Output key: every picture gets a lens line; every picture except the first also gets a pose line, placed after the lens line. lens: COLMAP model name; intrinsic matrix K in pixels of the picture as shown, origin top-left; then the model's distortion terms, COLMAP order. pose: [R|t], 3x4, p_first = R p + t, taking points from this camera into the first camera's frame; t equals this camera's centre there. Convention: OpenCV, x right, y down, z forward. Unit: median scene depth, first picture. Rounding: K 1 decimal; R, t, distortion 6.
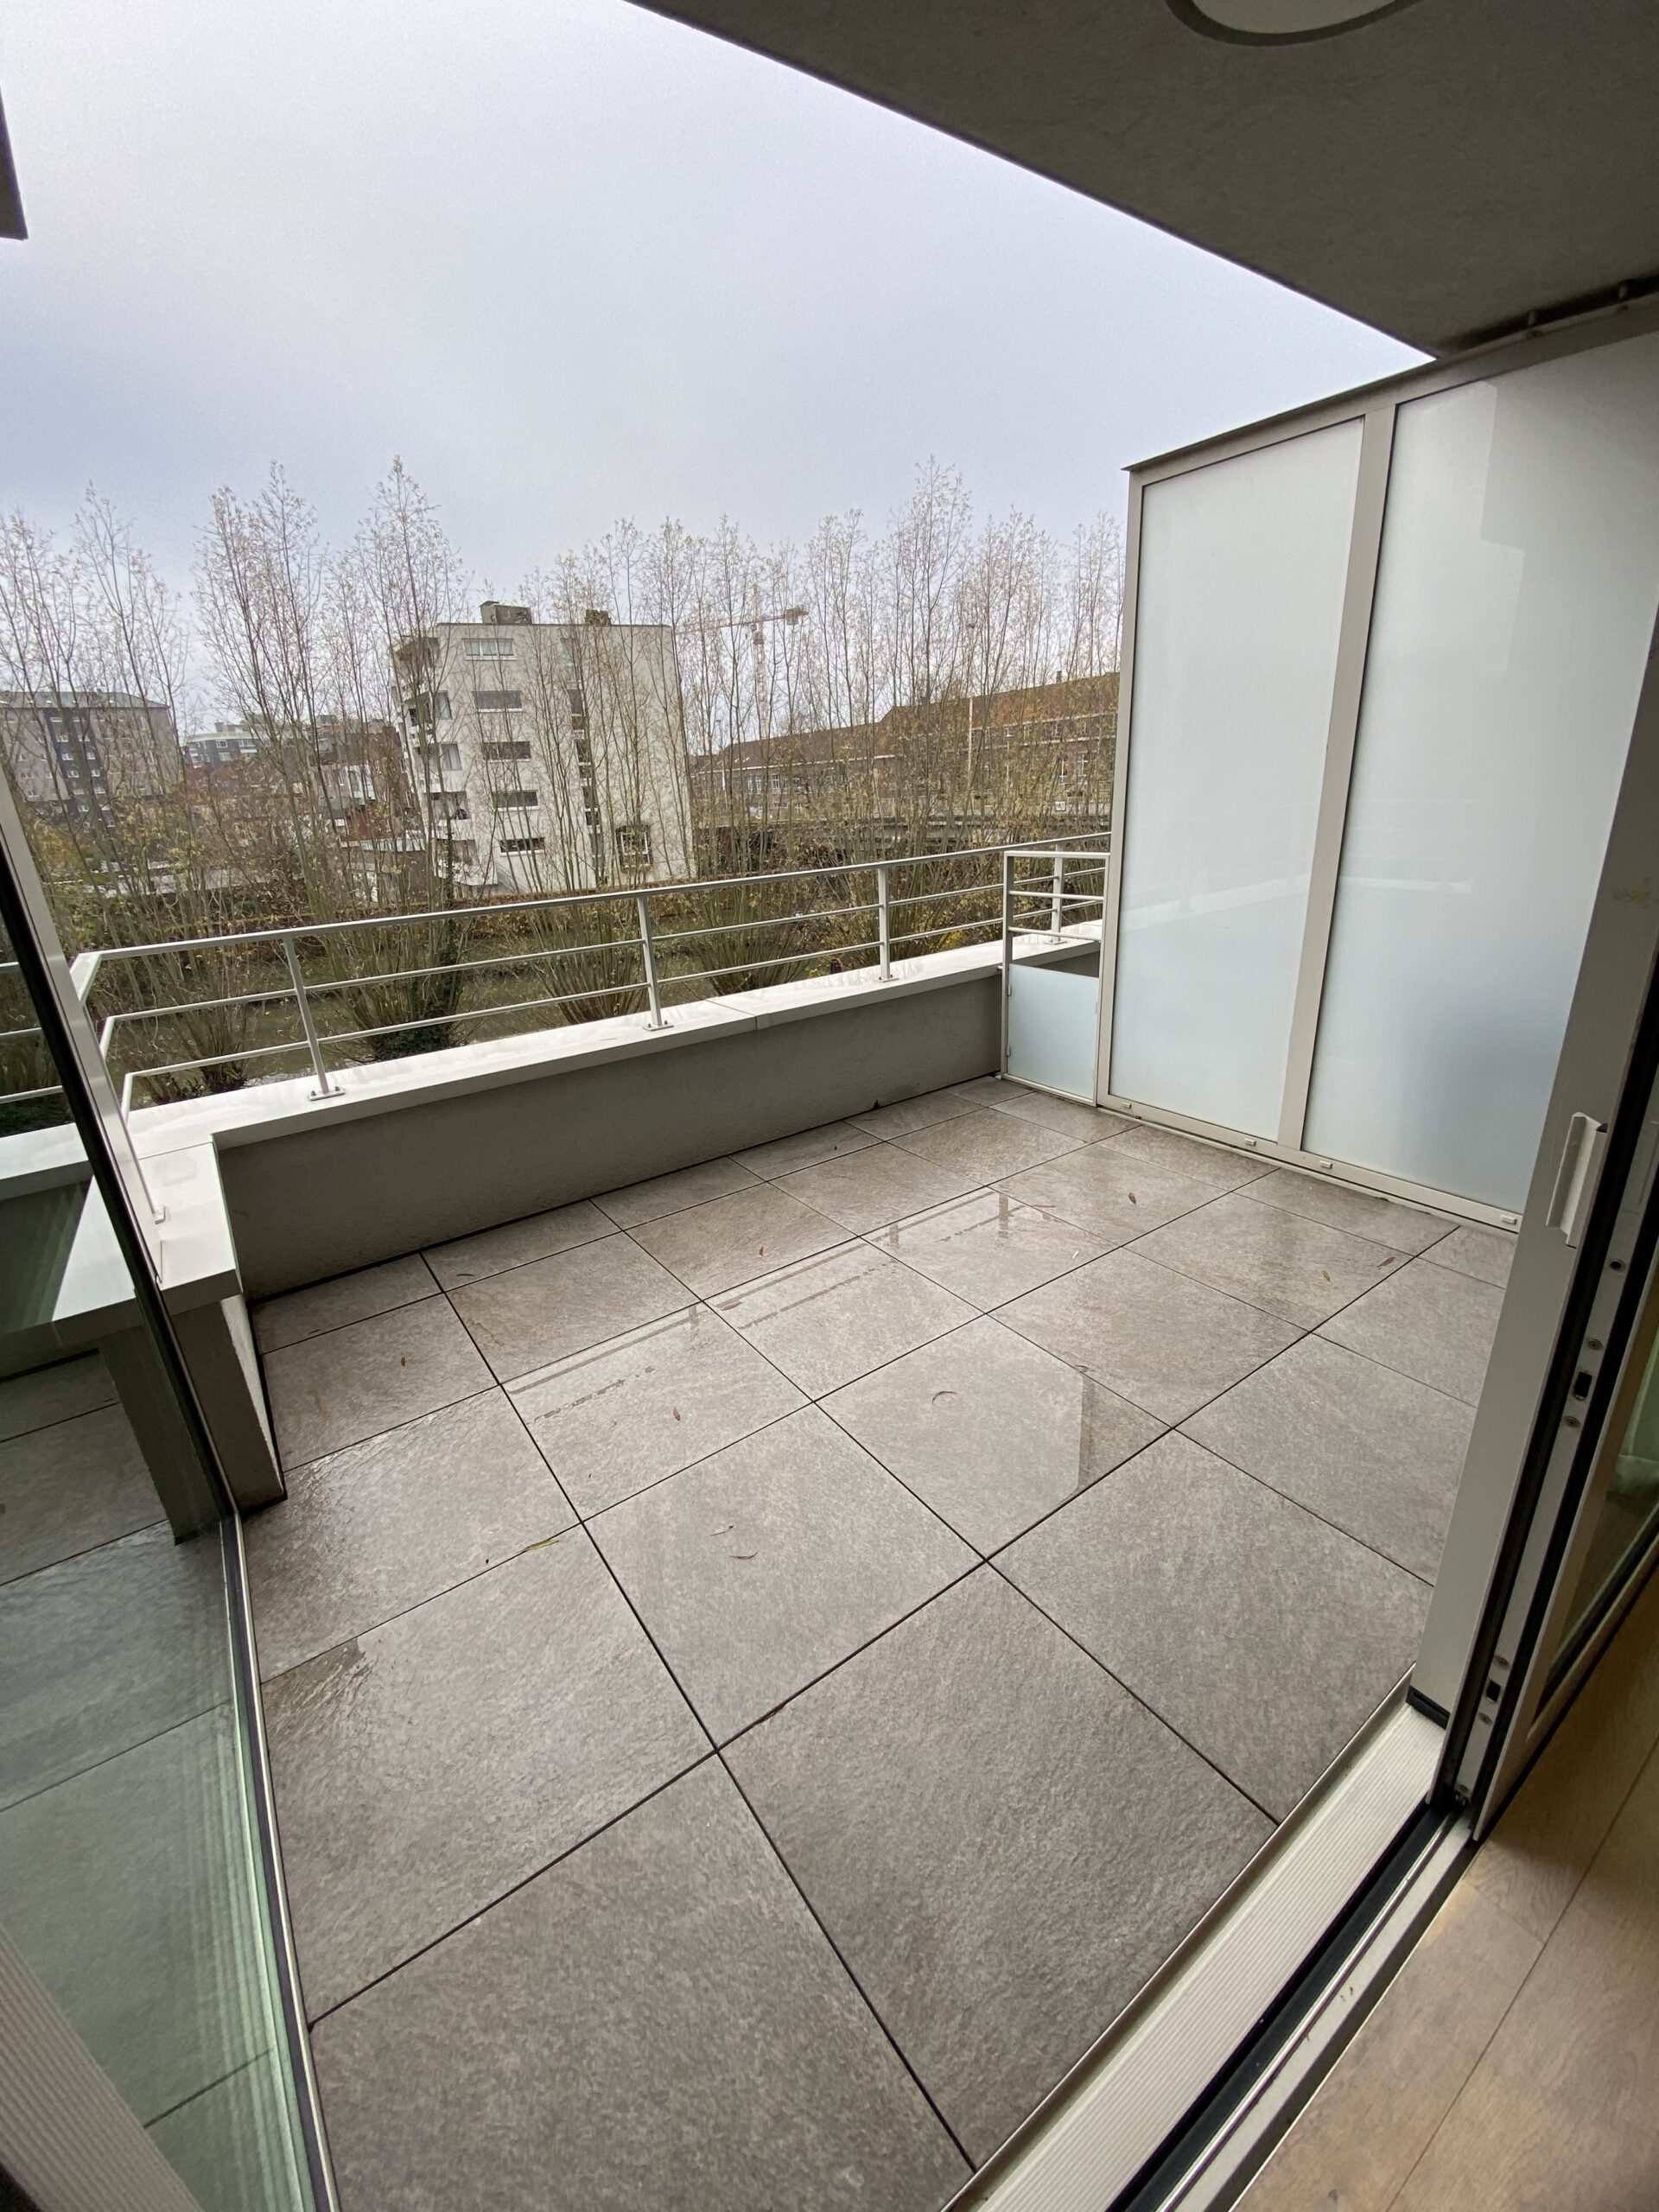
lens RADIAL K [[896.9, 0, 831.2], [0, 896.9, 1099.8], [0, 0, 1]] dist [0.021879, -0.017596]
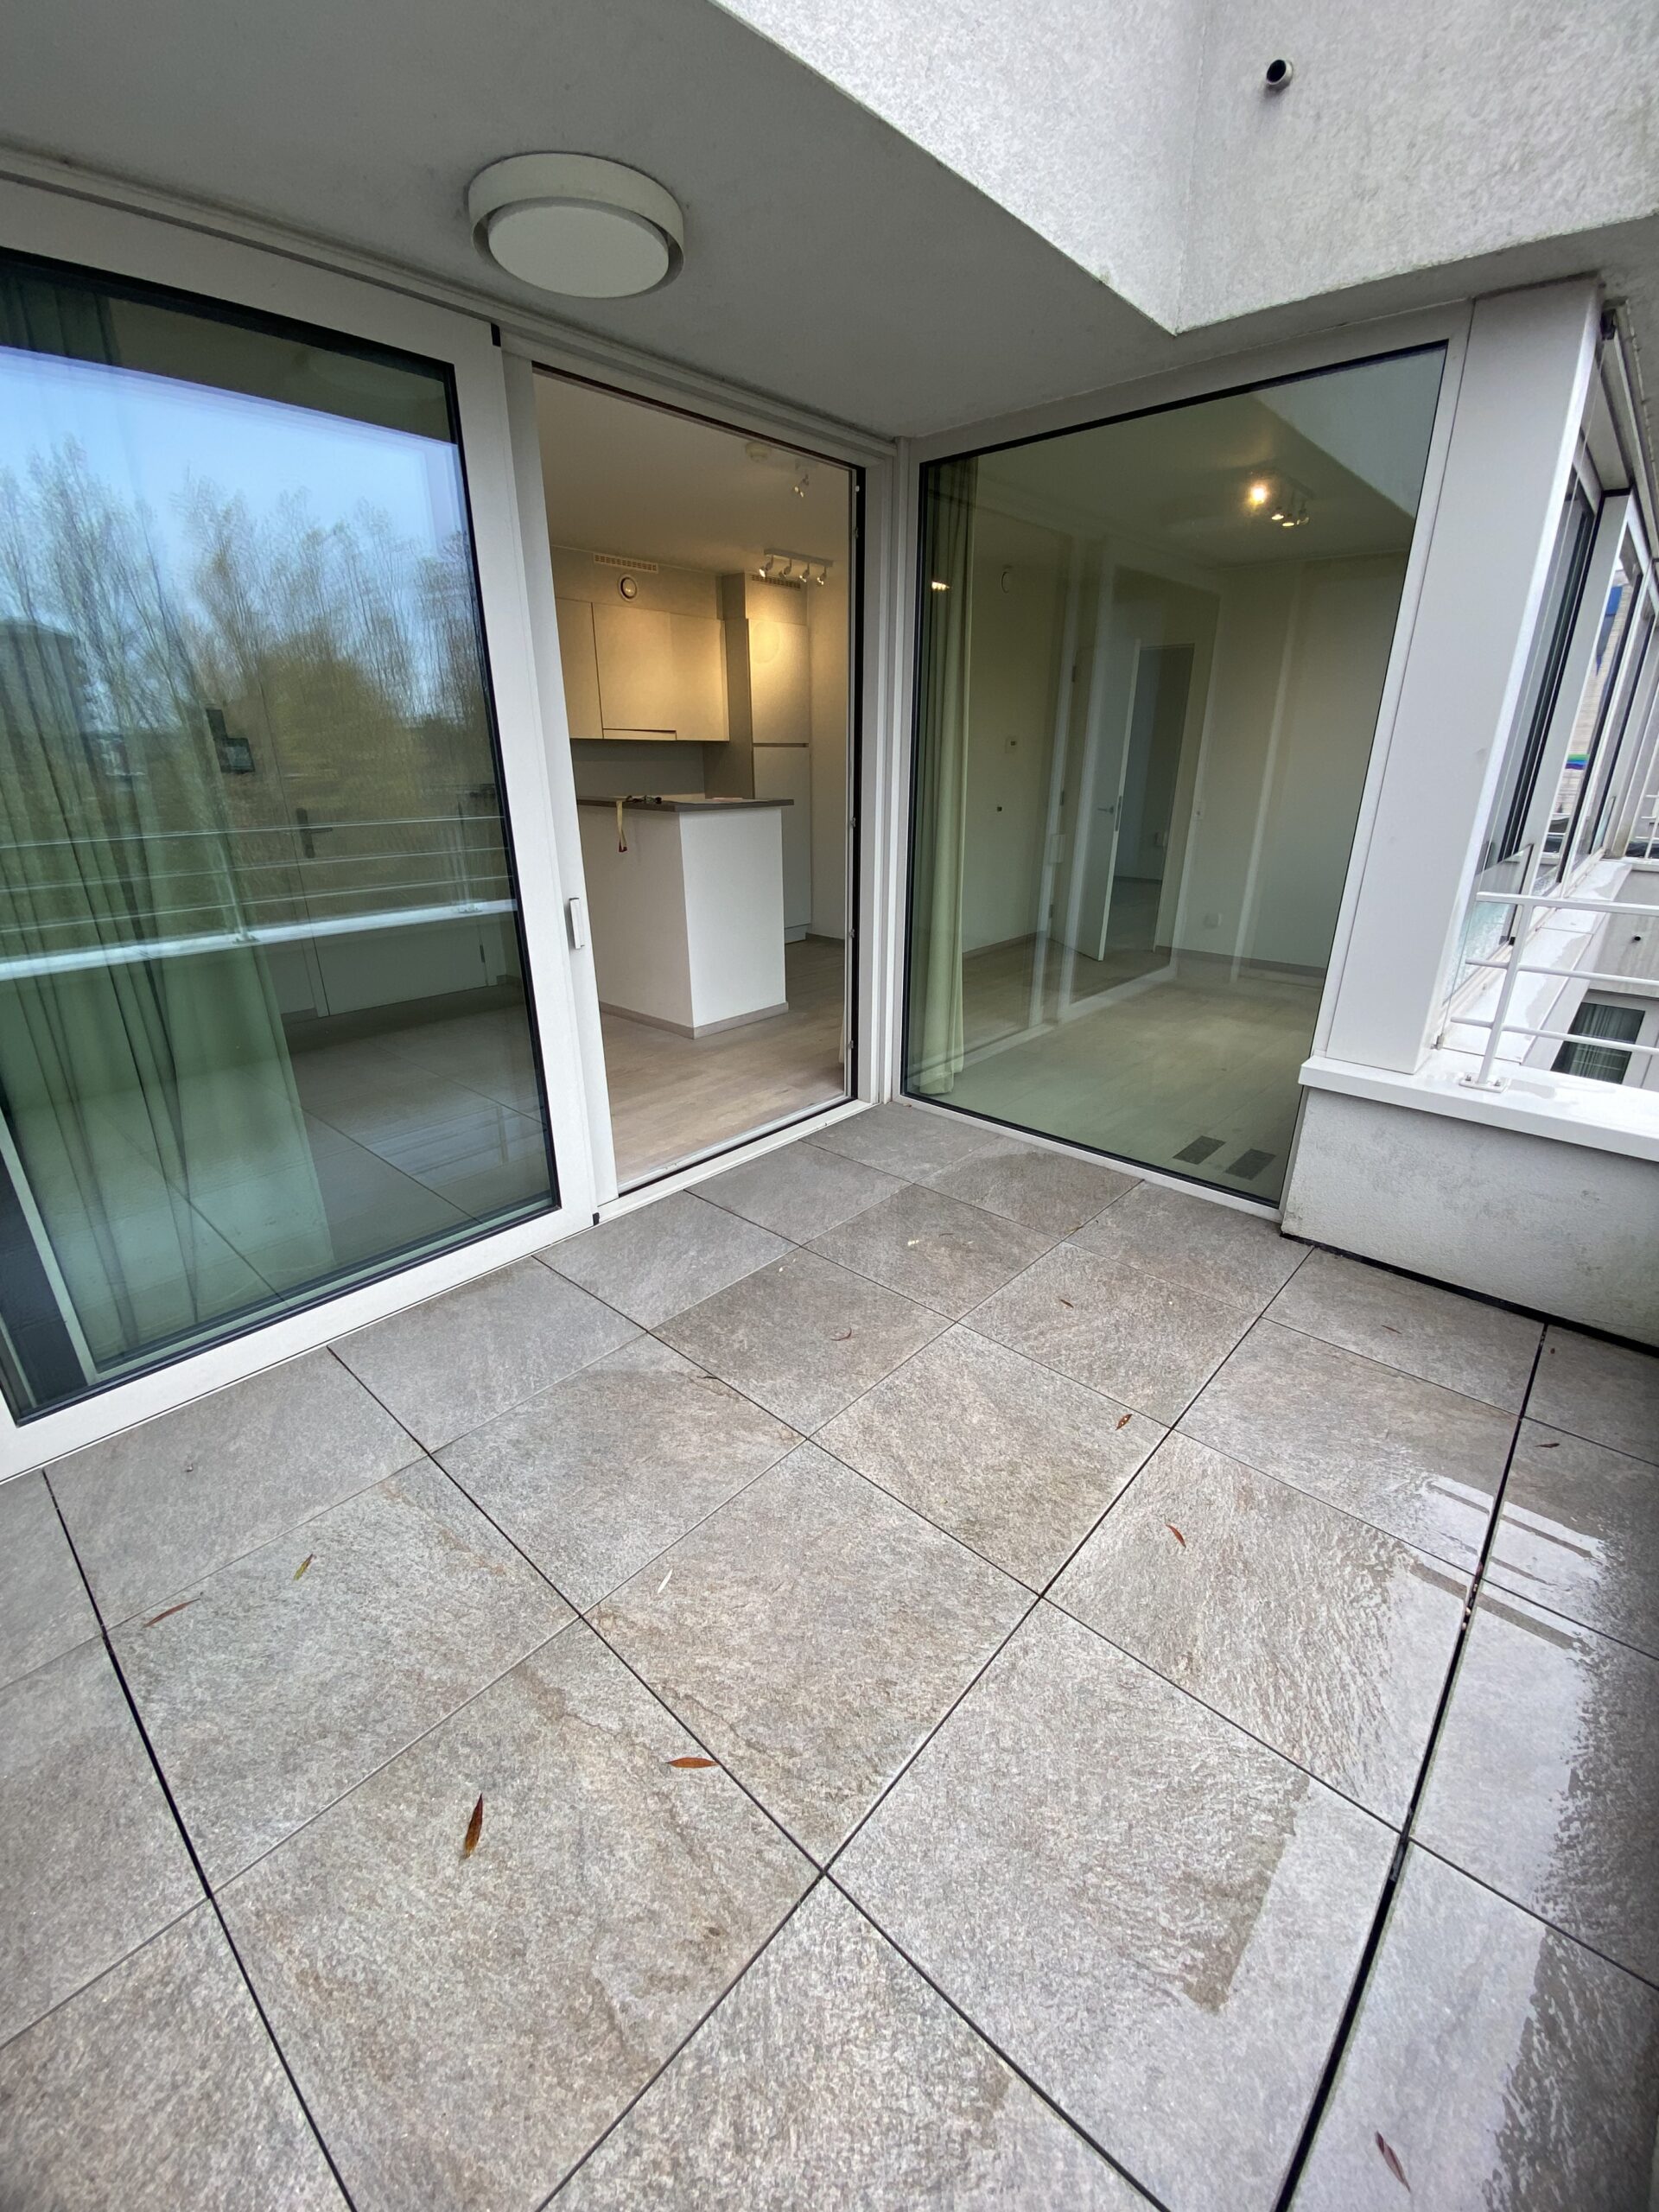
lens RADIAL K [[889.0, 0, 829.5], [0, 889.0, 1106.0], [0, 0, 1]] dist [0.024365, -0.026426]
pose [[-0.976235, 0.130249, -0.173208, 0.226211], [-0.017663, 0.748763, 0.662602, -0.460676], [0.215995, 0.649915, -0.728668, 1.246316]]
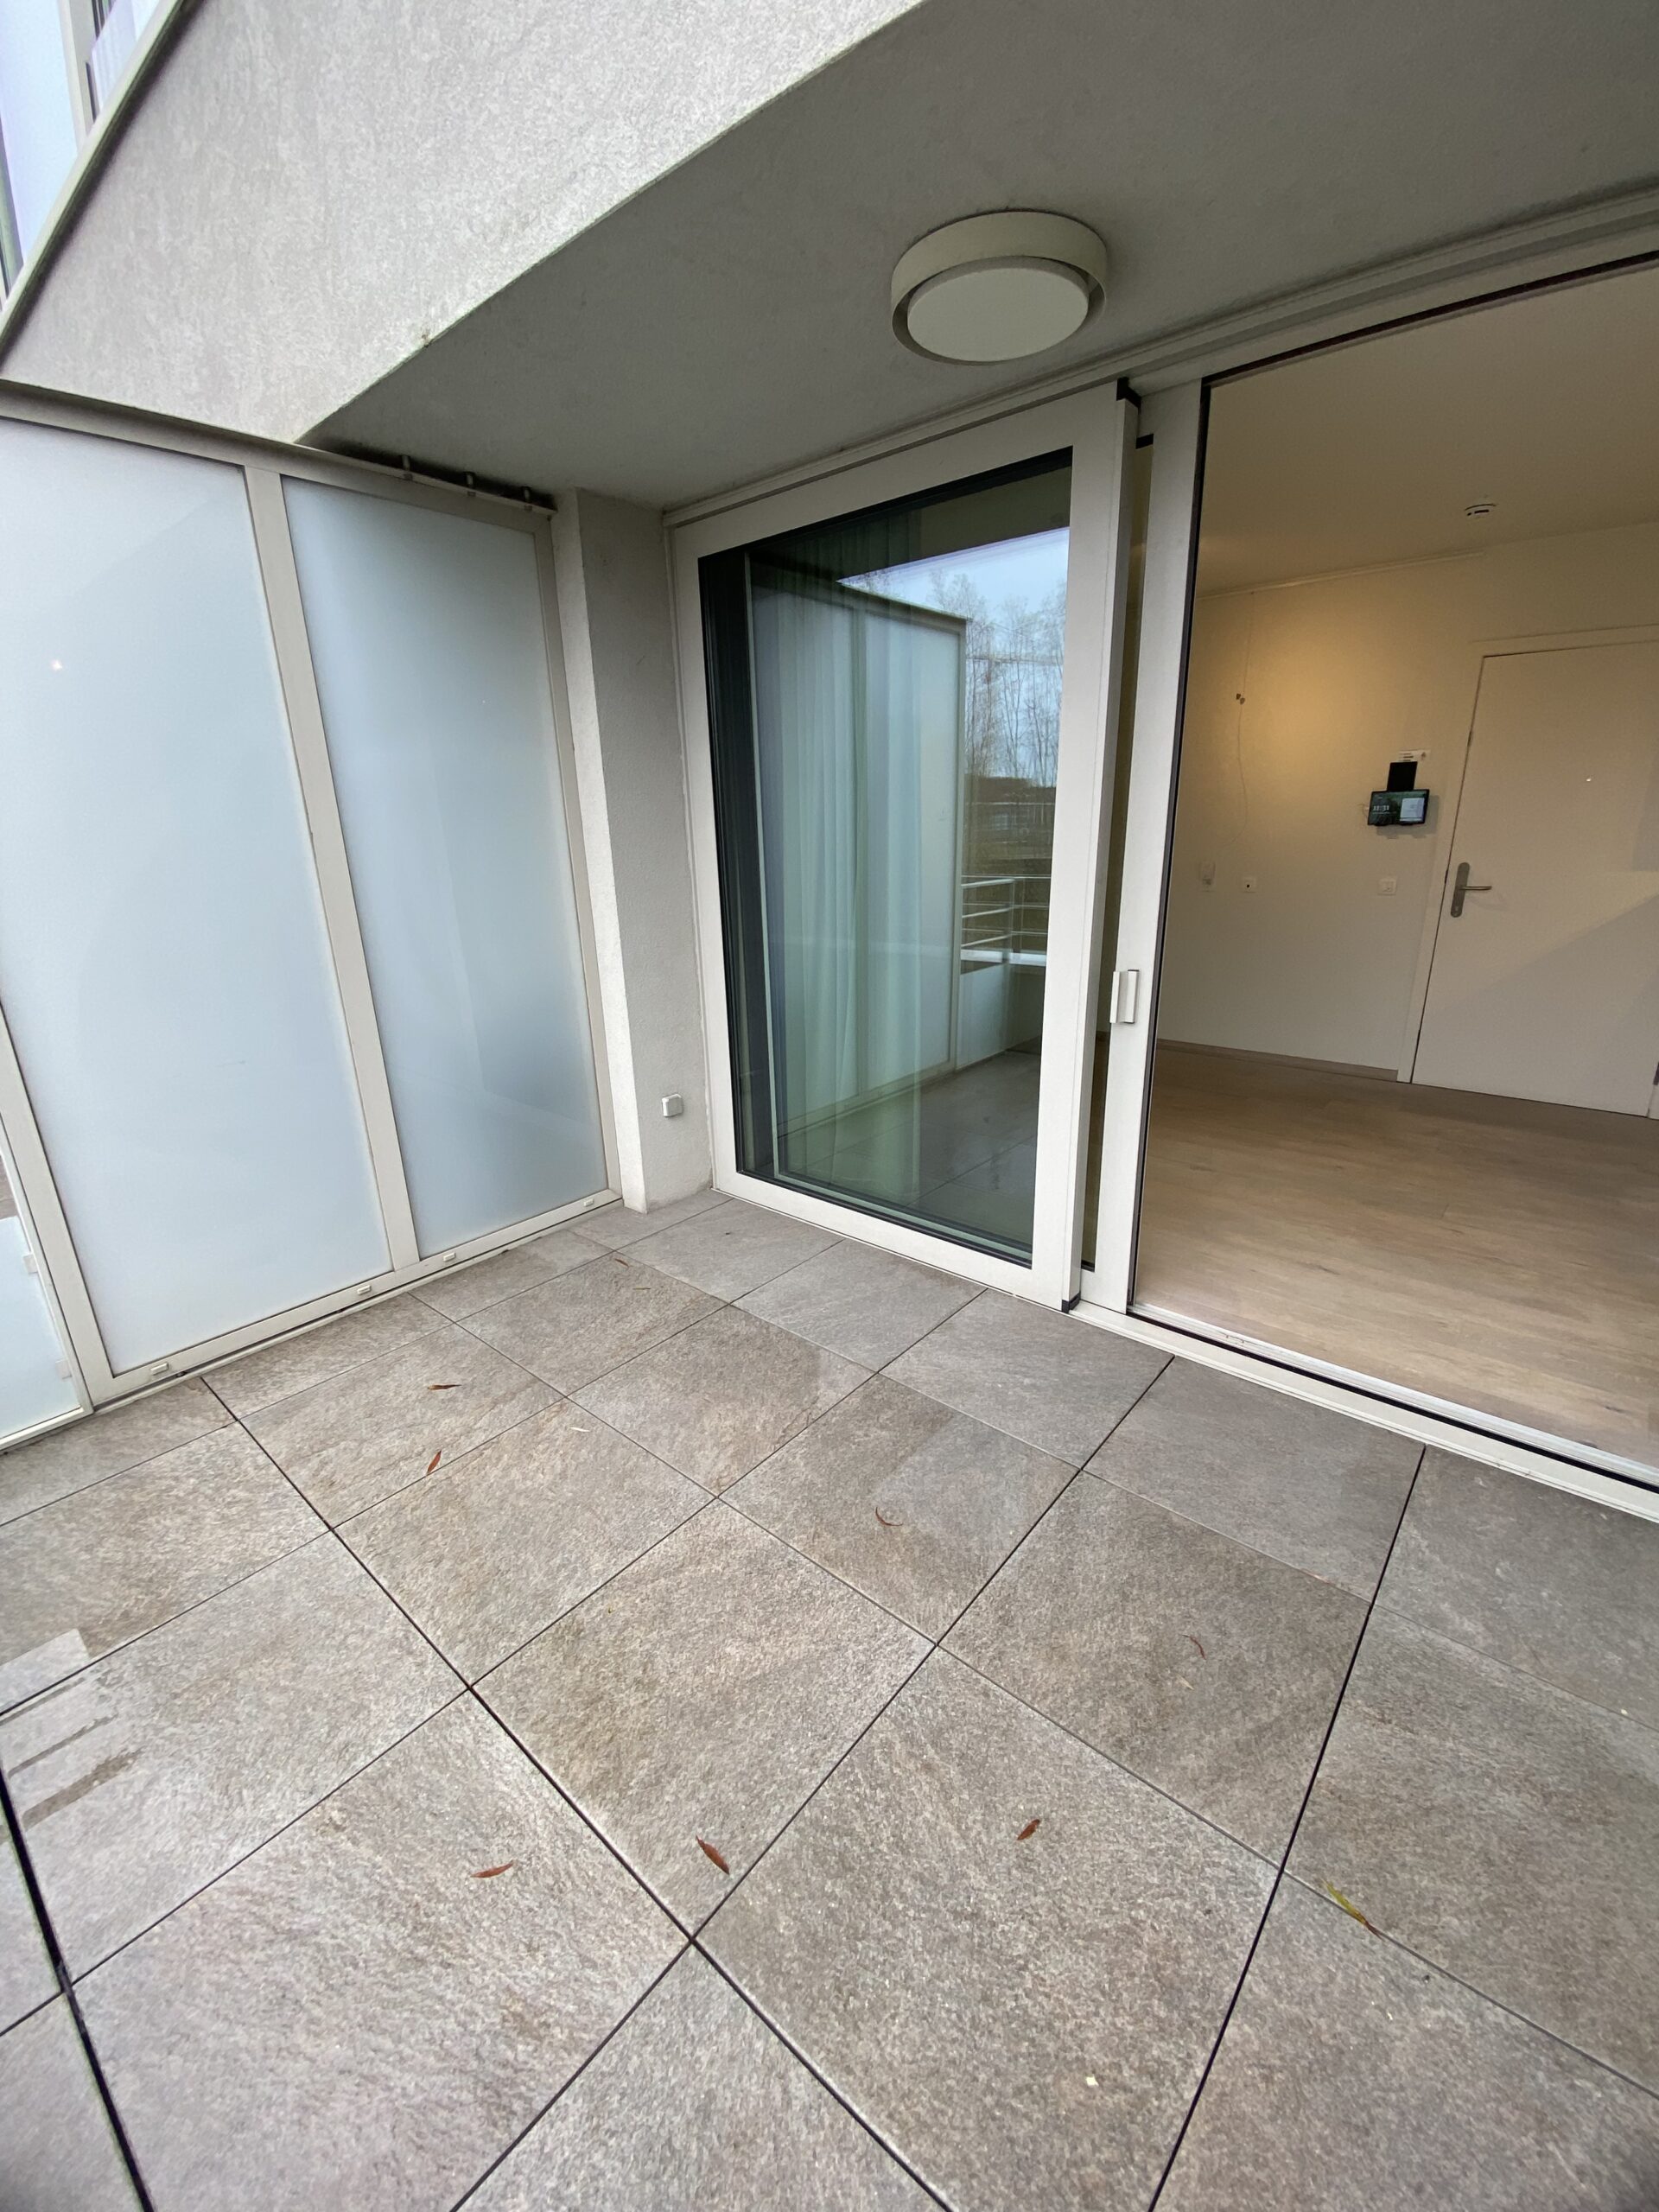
lens RADIAL K [[896.9, 0, 831.2], [0, 896.9, 1099.8], [0, 0, 1]] dist [0.021879, -0.017596]
pose [[-0.239033, -0.241215, 0.940574, -0.469091], [0.362602, 0.876407, 0.316909, -0.261816], [-0.900768, 0.416806, -0.122025, 0.768218]]
